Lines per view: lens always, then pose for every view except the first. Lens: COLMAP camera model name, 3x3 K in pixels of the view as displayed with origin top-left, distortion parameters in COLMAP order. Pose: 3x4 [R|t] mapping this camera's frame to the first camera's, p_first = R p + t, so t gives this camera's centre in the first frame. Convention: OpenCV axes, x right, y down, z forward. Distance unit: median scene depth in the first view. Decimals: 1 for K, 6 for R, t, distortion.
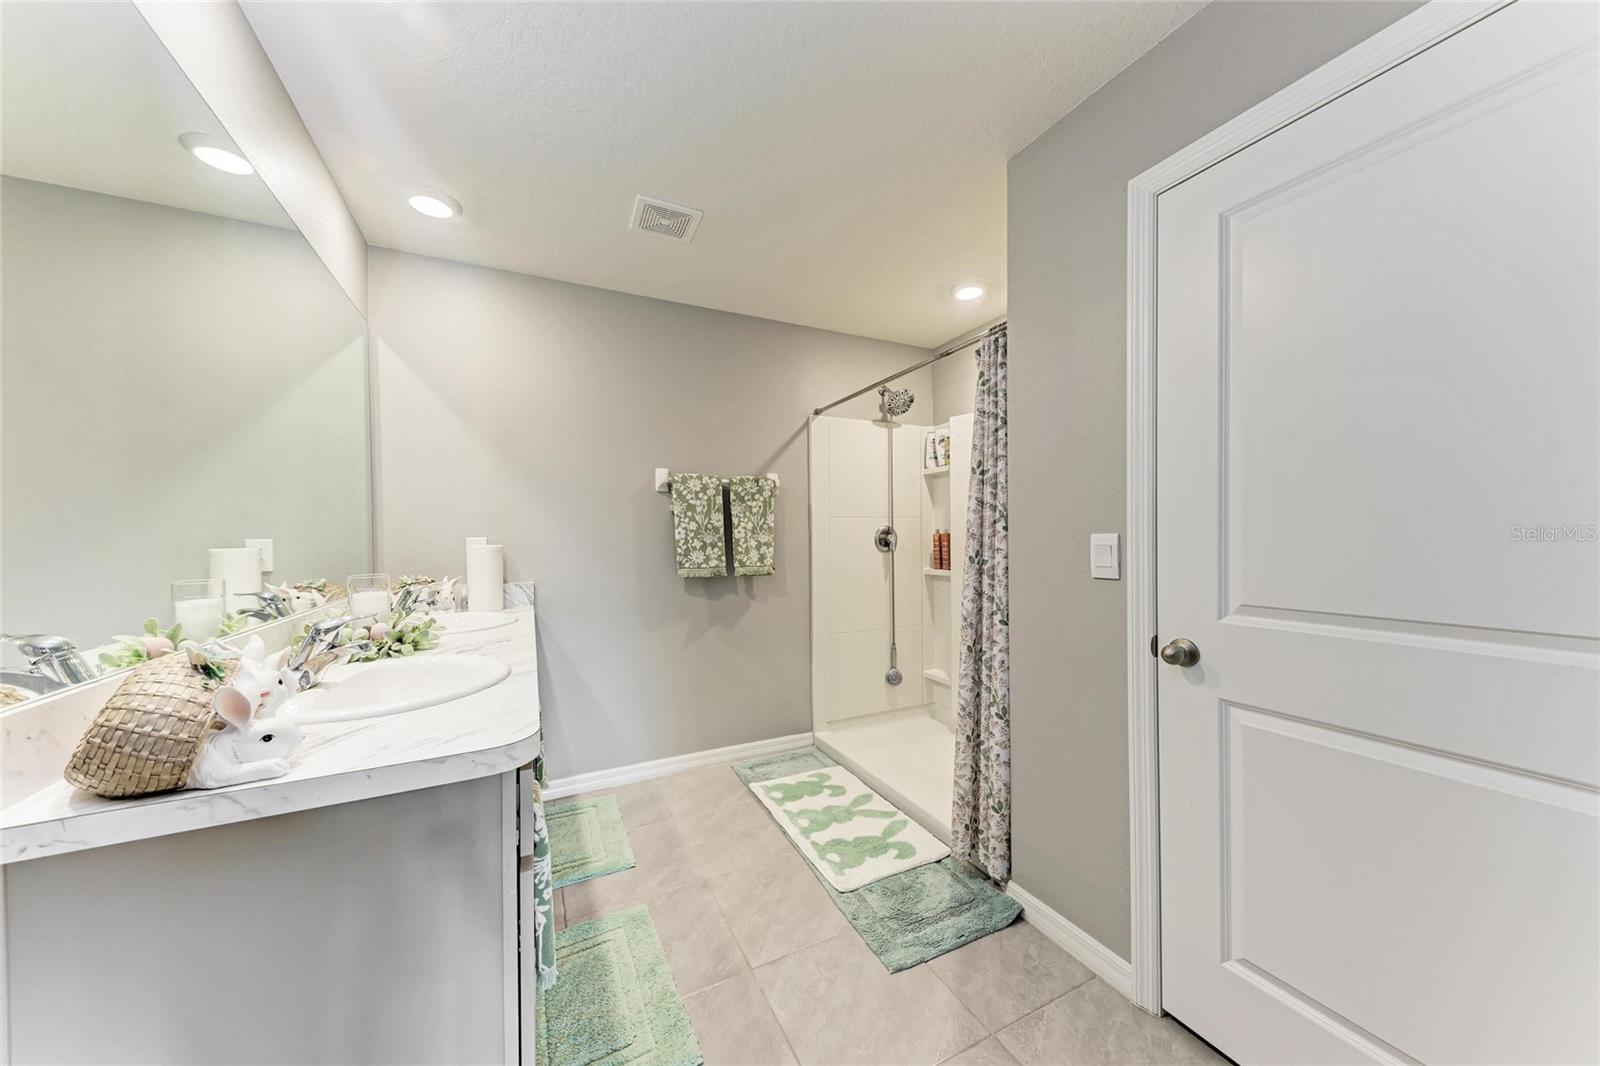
lens RADIAL K [[548.9, 0, 814.4], [0, 548.9, 535.5], [0, 0, 1]] dist [0.012249, -0.002466]
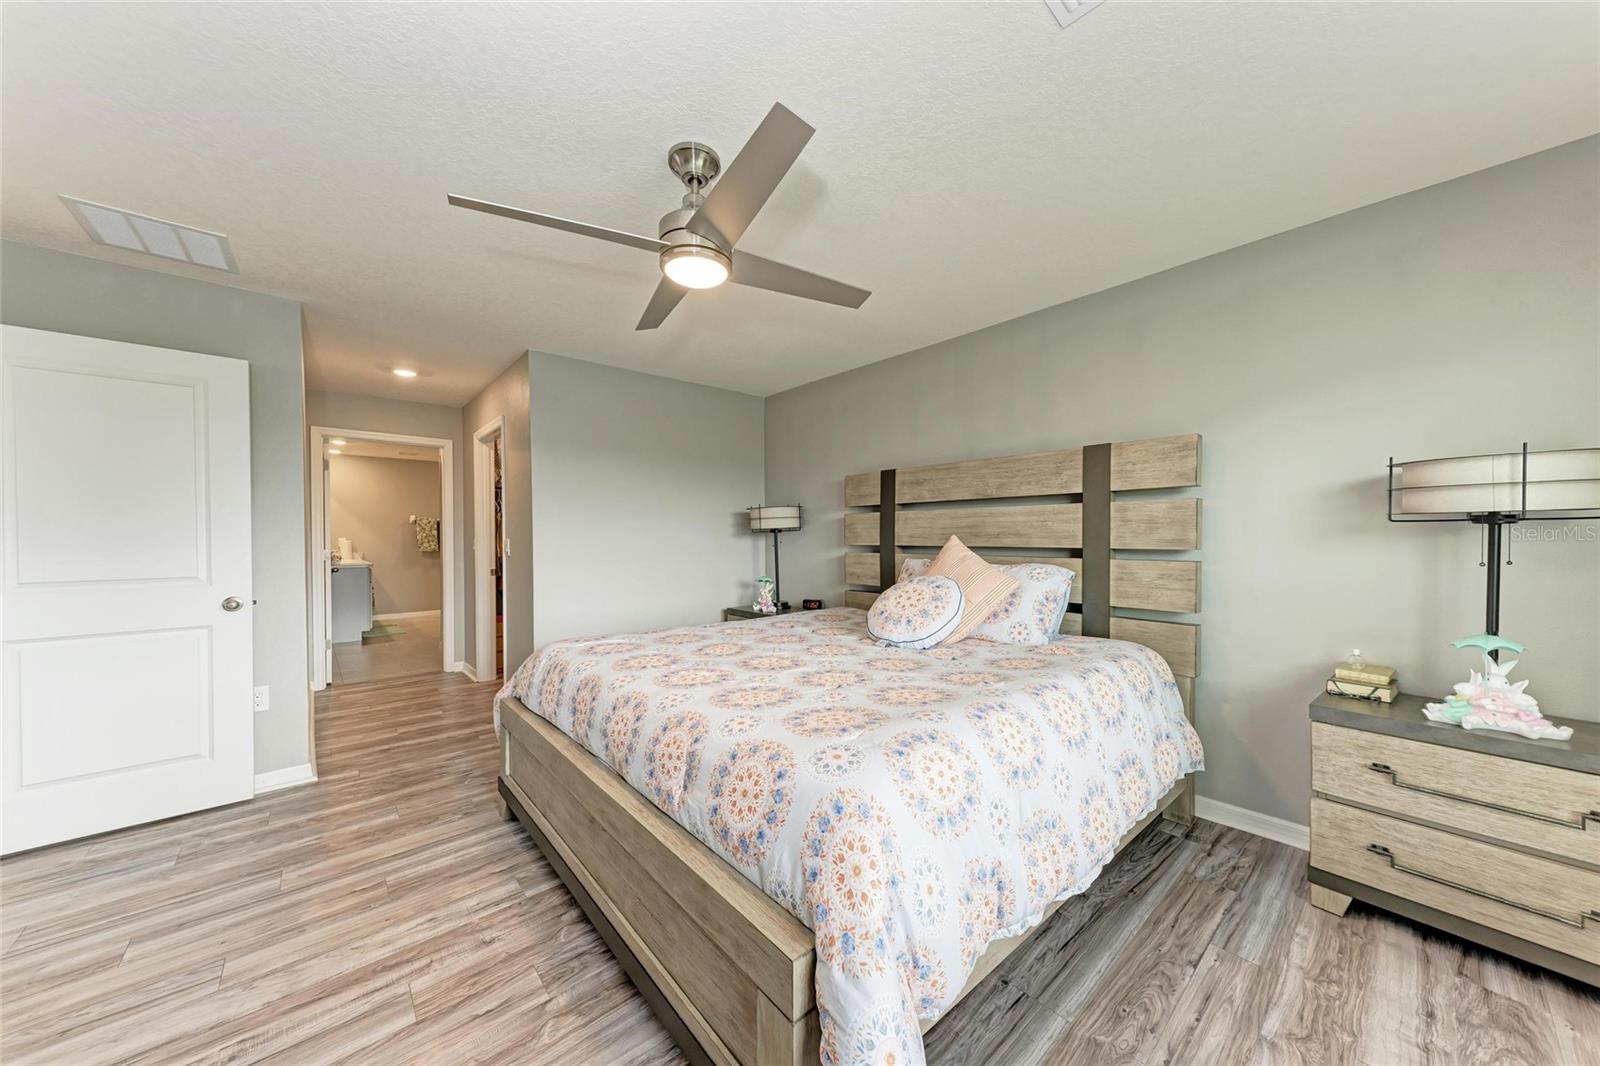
lens RADIAL K [[548.9, 0, 810.4], [0, 548.9, 534.4], [0, 0, 1]] dist [0.012249, -0.002466]
pose [[0.965497, 0.007879, 0.260296, 1.054183], [-0.005486, 0.999936, -0.009919, -0.000509], [-0.260358, 0.008149, 0.965478, -2.525615]]
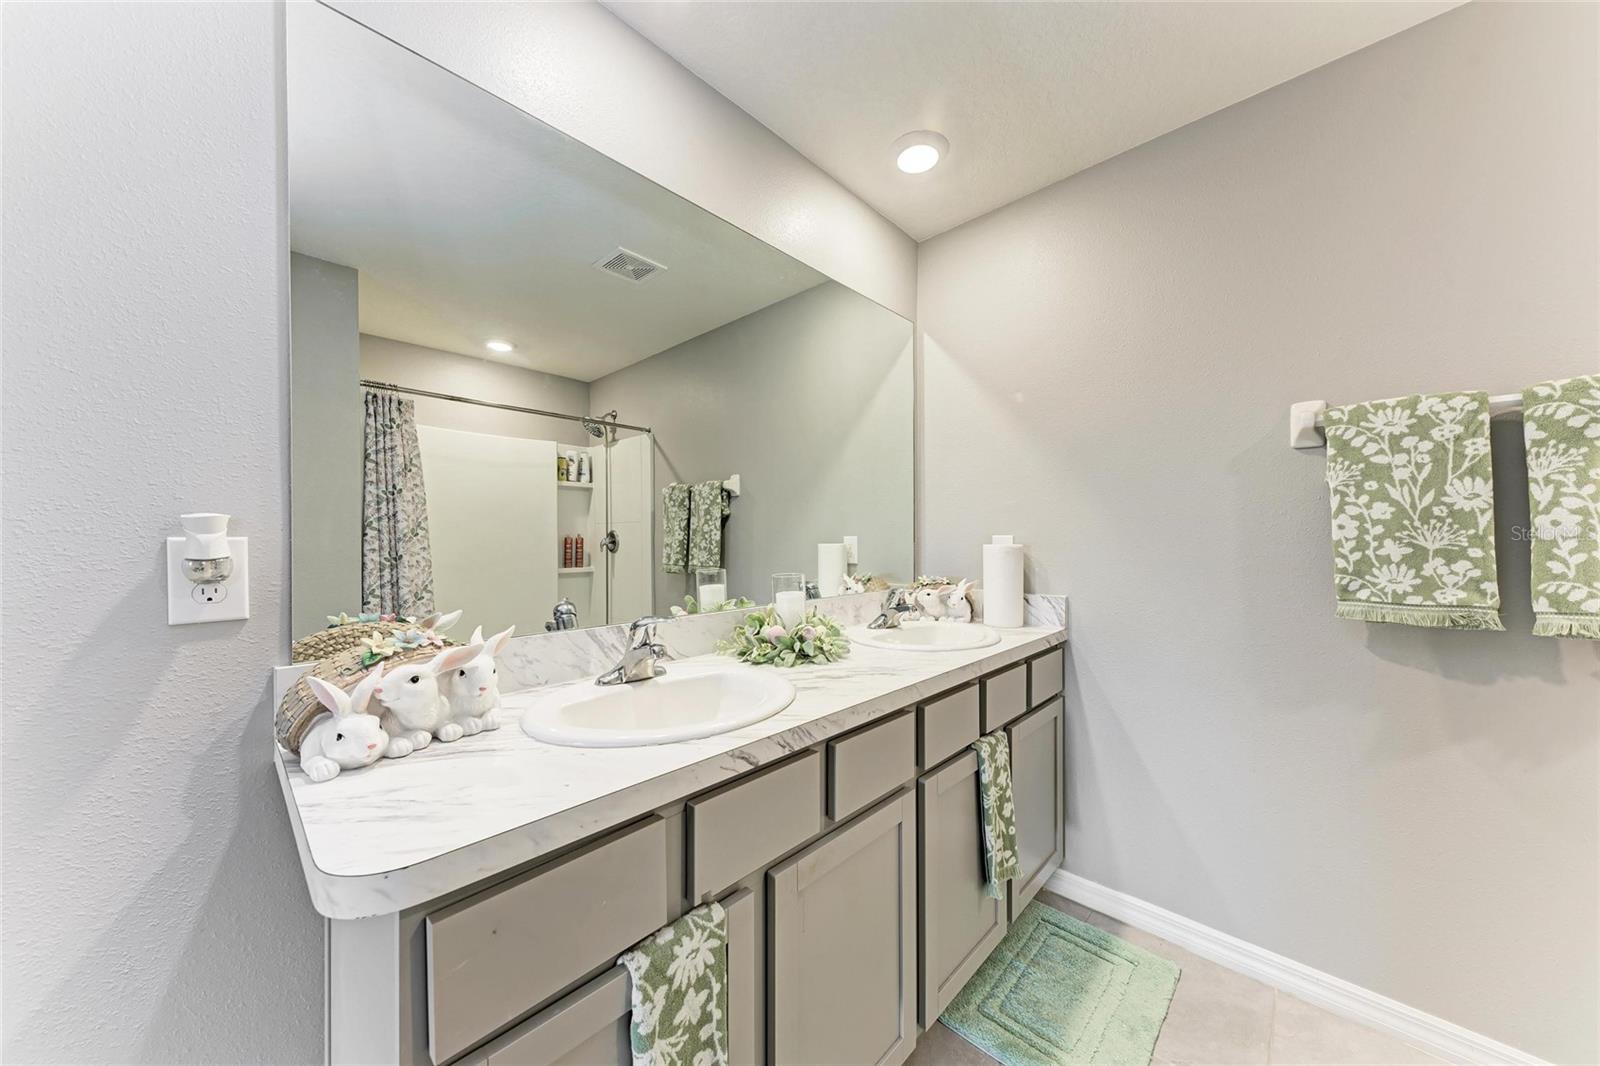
lens RADIAL K [[548.9, 0, 799.7], [0, 548.9, 537.9], [0, 0, 1]] dist [0.012249, -0.002466]
pose [[0.330424, 0.007840, -0.943800, 0.057448], [0.000736, 0.999963, 0.008564, 0.000583], [0.943832, -0.003524, 0.330406, 0.382141]]
